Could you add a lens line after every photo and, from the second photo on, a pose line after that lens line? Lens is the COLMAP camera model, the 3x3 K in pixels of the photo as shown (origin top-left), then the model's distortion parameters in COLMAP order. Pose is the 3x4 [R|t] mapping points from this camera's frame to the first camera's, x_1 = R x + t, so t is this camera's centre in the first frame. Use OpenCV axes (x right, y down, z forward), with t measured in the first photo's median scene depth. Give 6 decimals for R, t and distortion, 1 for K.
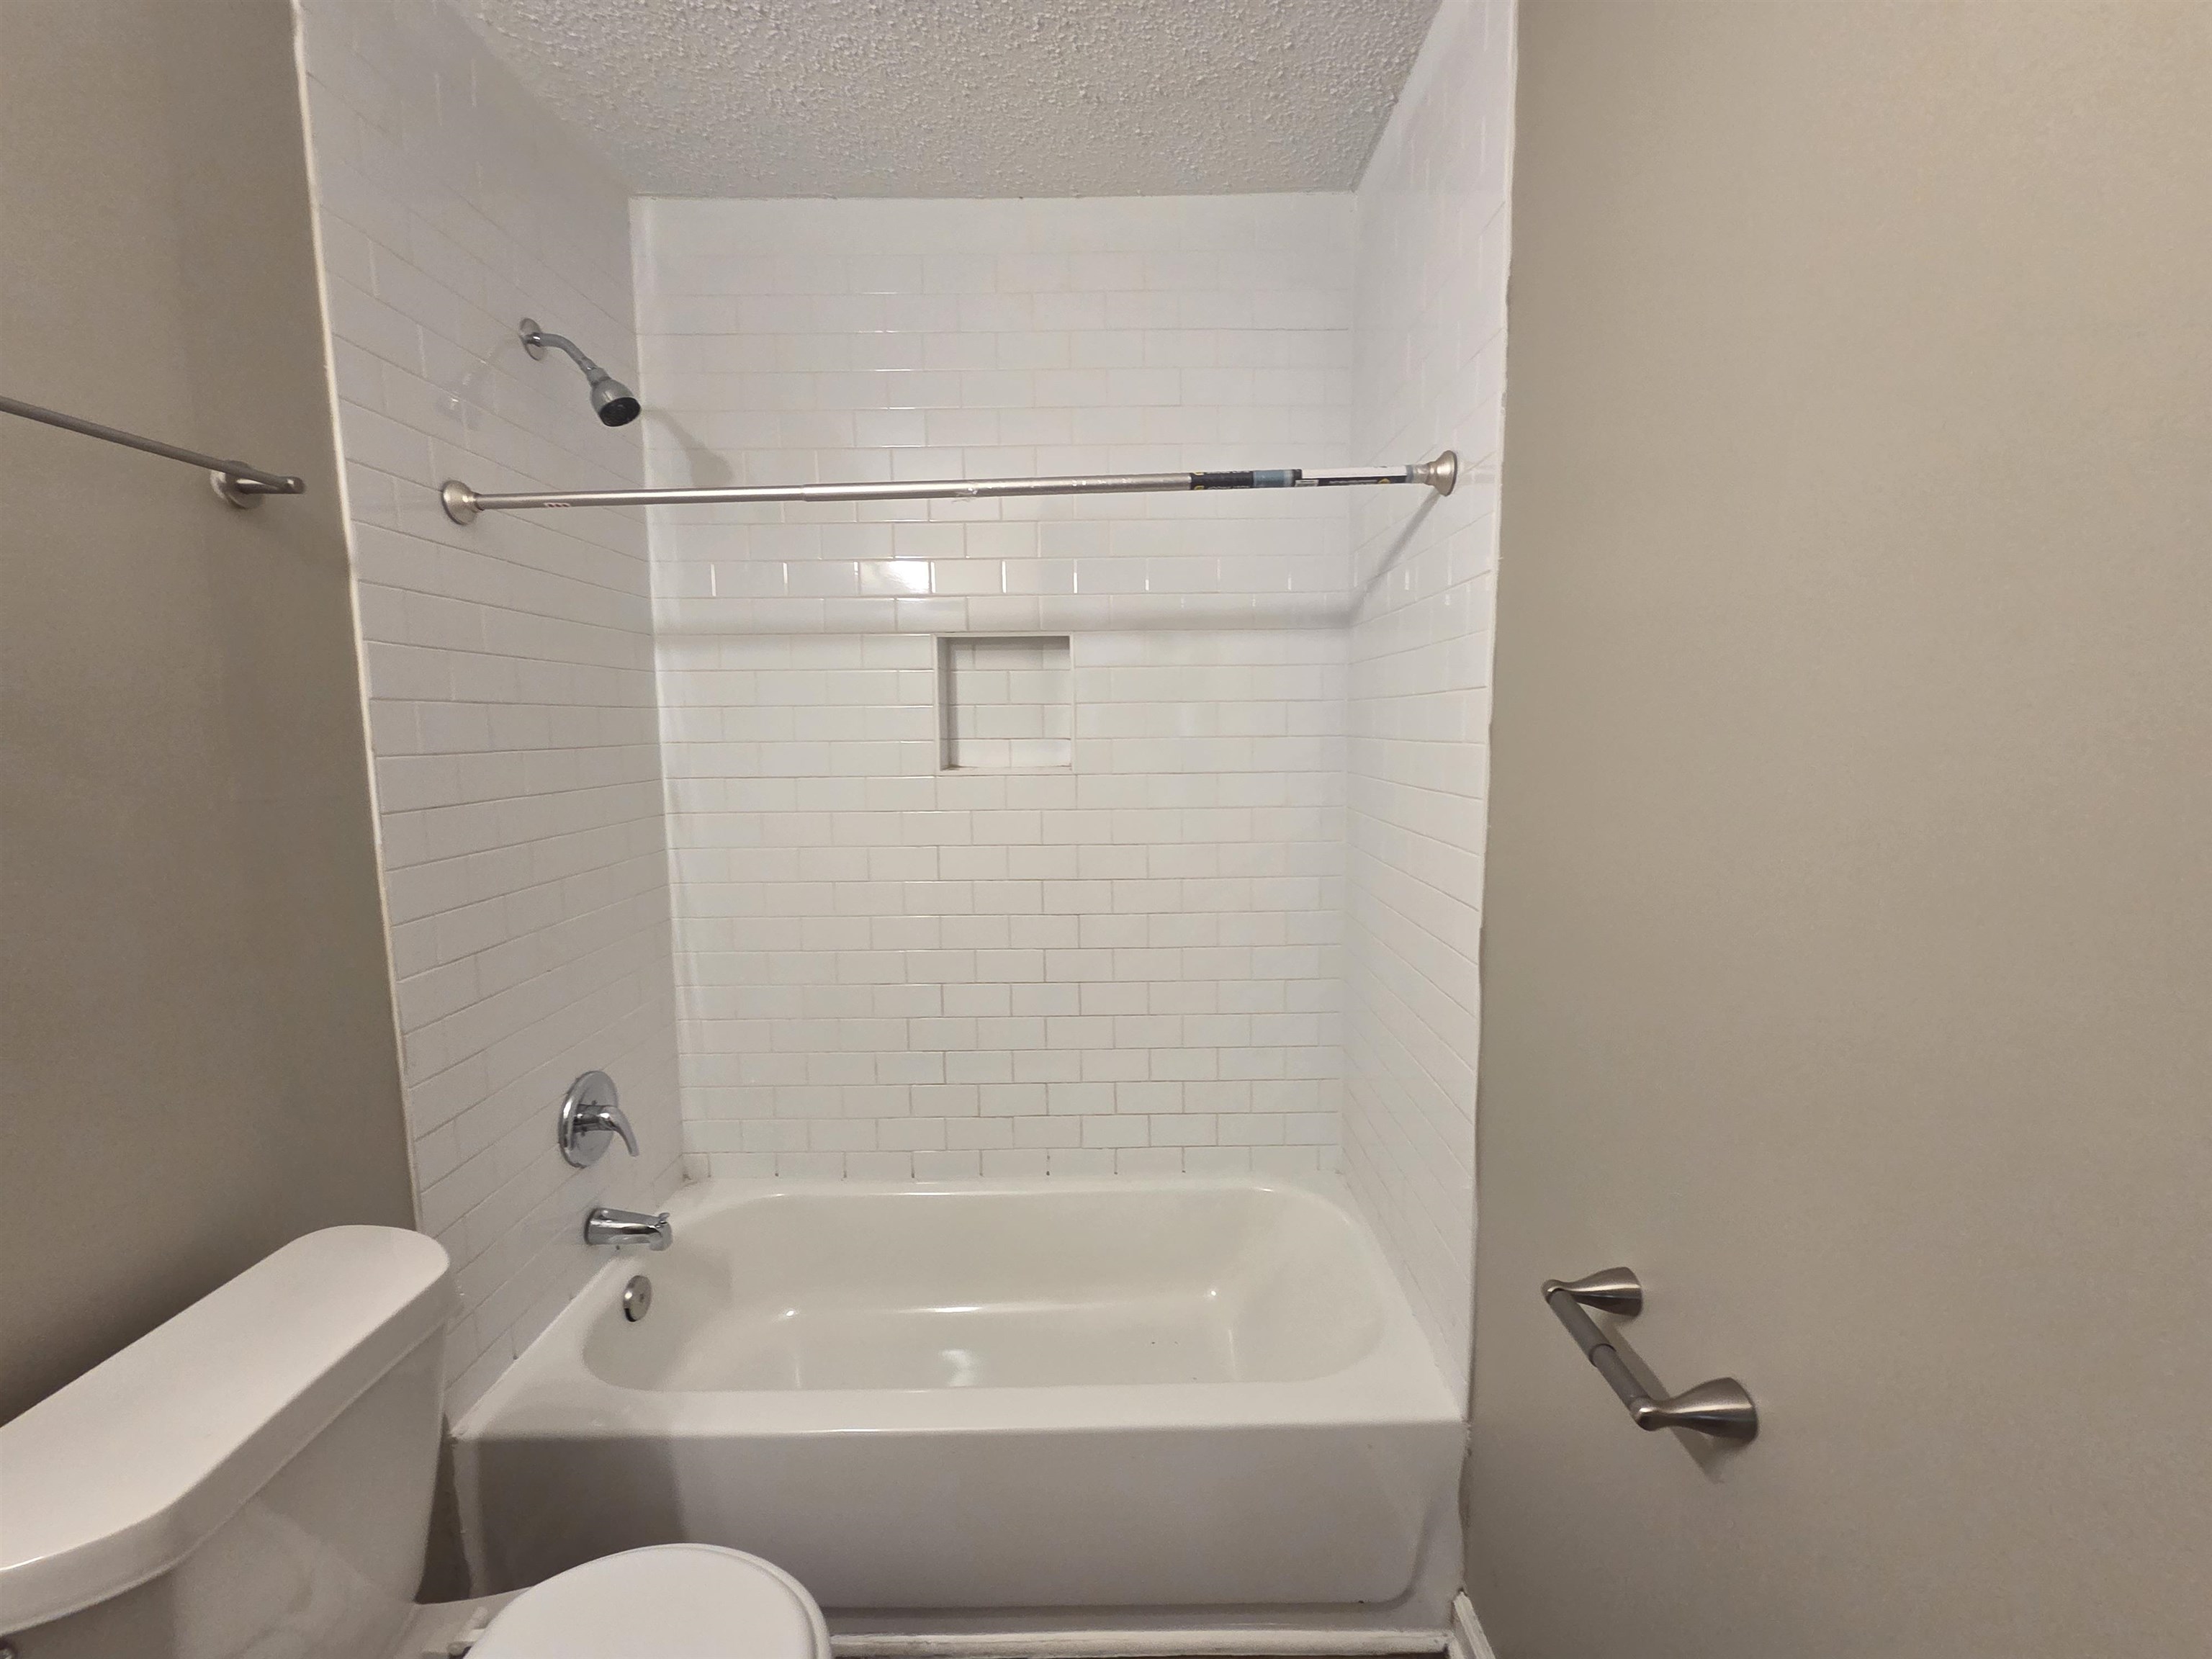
lens RADIAL K [[904.7, 0, 1120.8], [0, 904.7, 828.0], [0, 0, 1]] dist [0.000936, -0.003500]
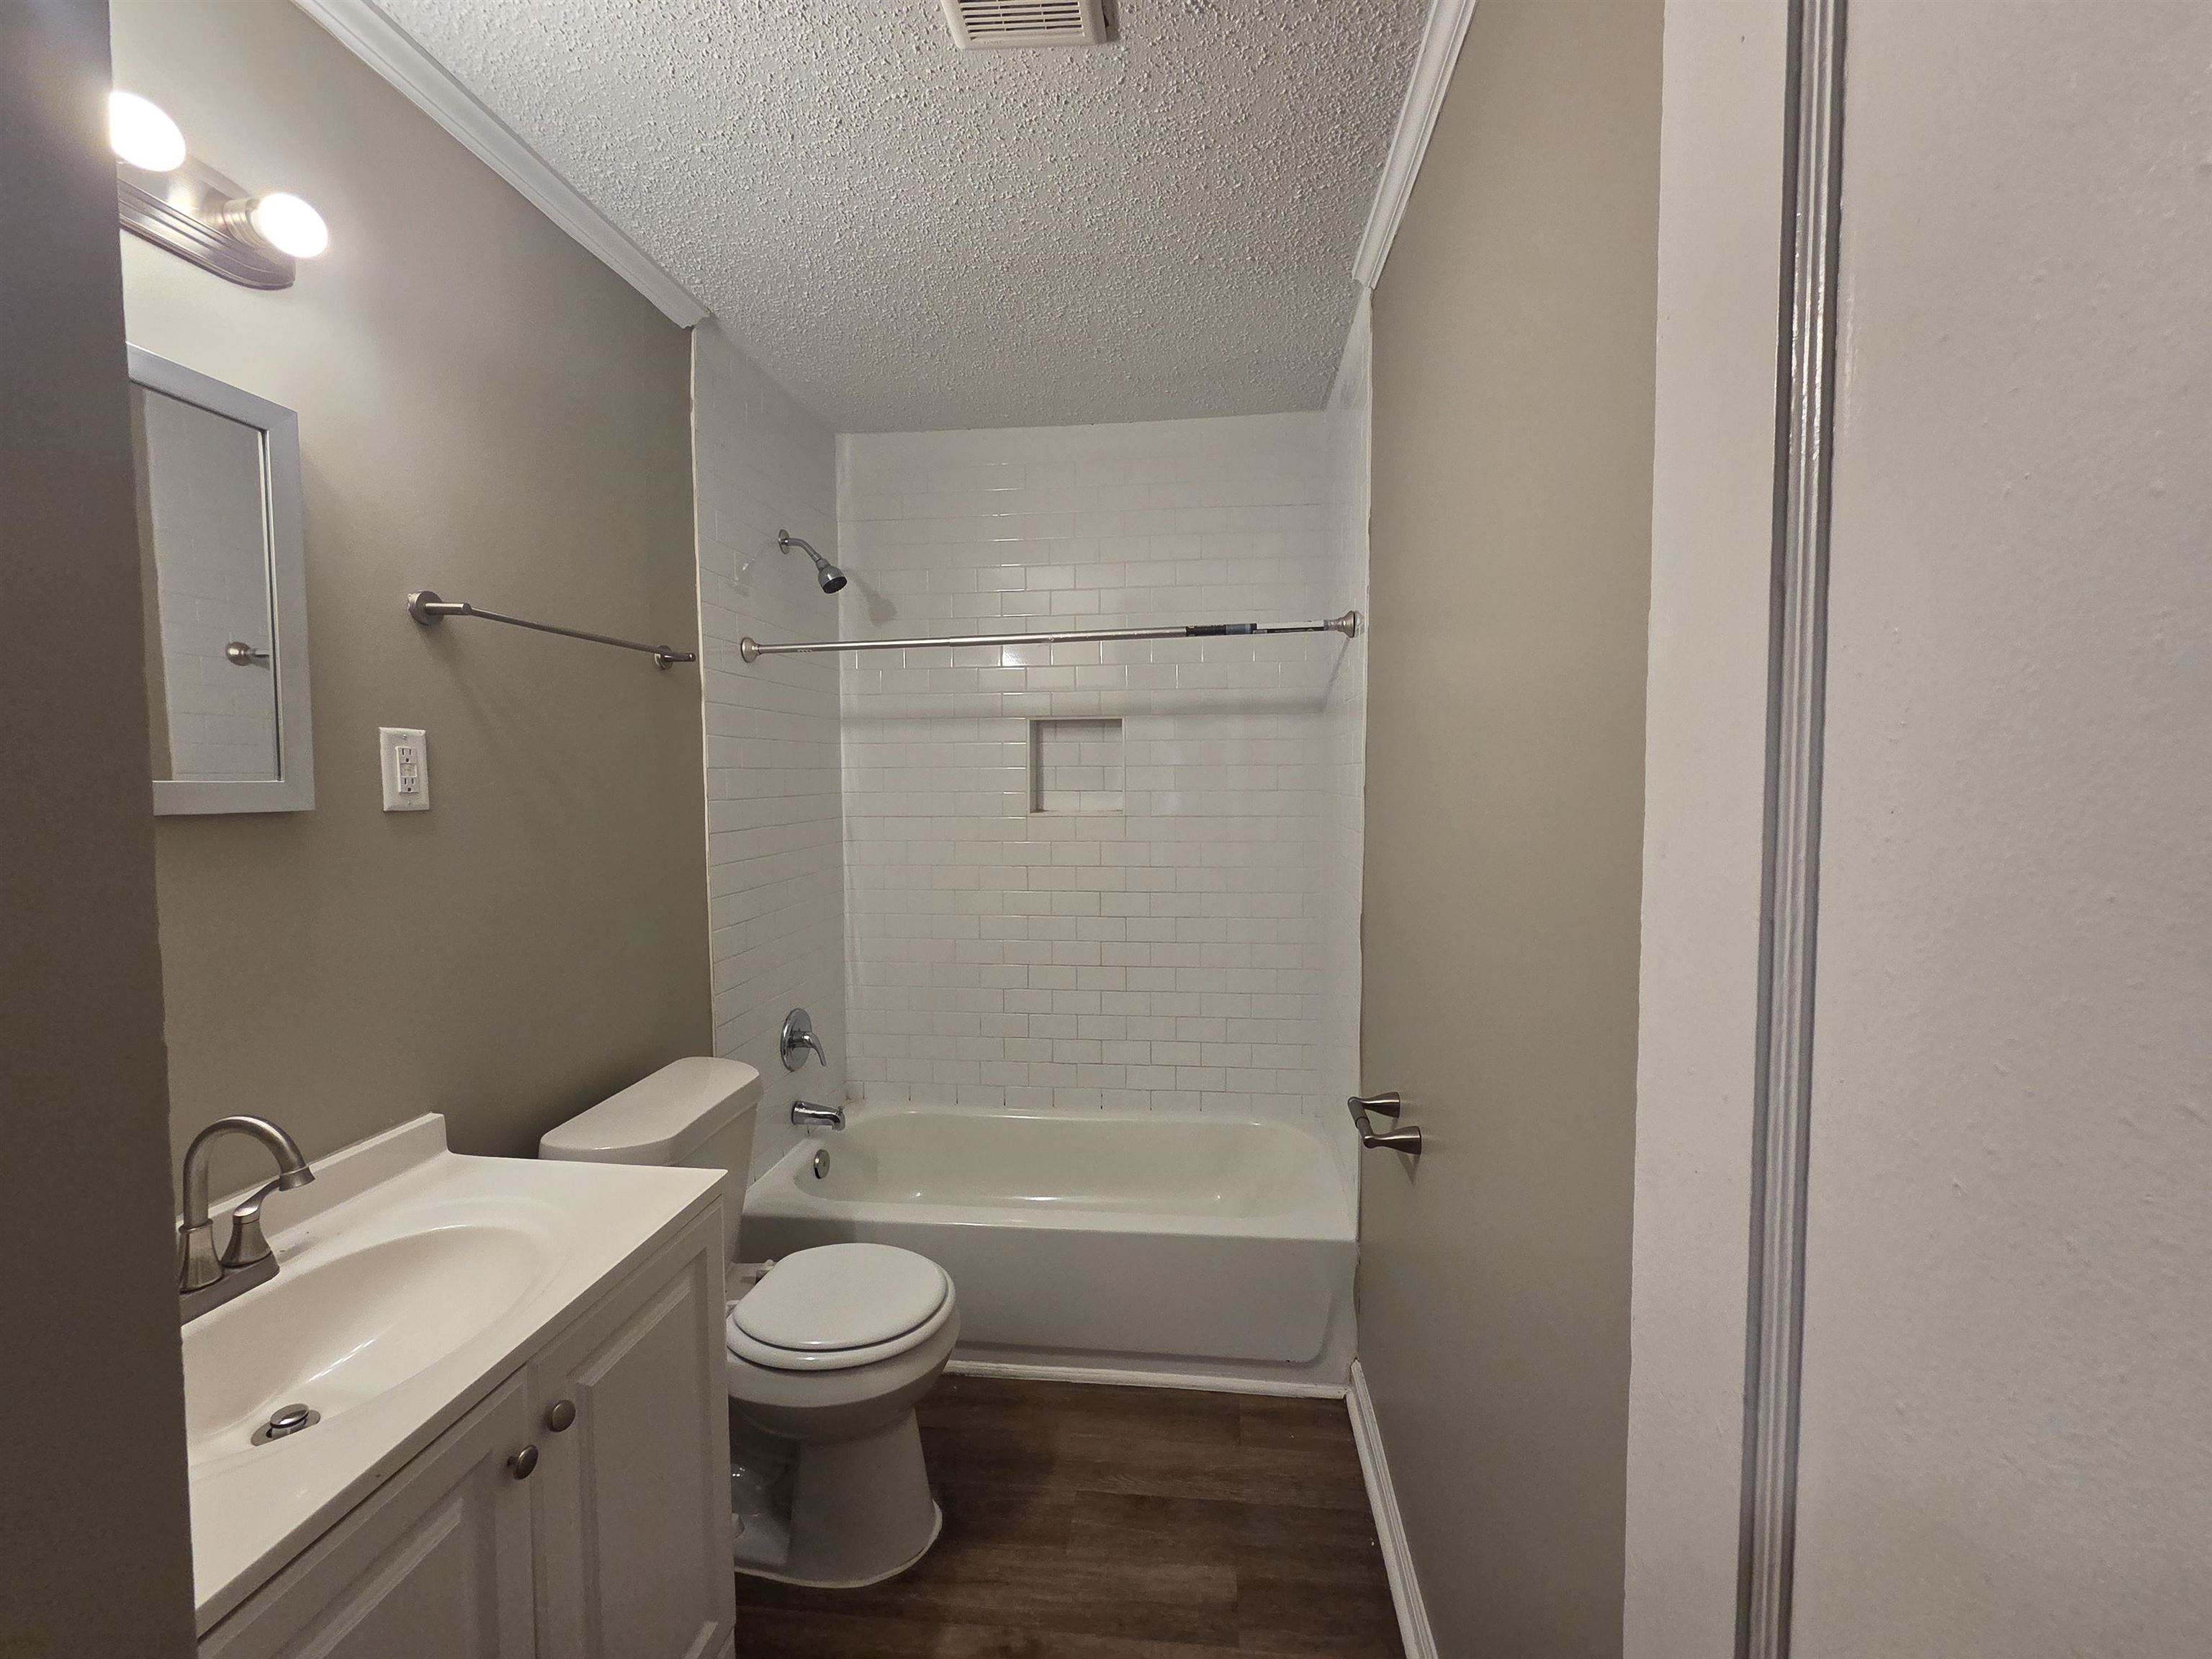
lens RADIAL K [[904.7, 0, 1120.8], [0, 904.7, 828.0], [0, 0, 1]] dist [0.000936, -0.003500]
pose [[0.994052, 0.010664, -0.108379, 0.113950], [-0.016225, 0.998589, -0.050562, 0.035150], [0.107687, 0.052020, 0.992823, -0.467630]]
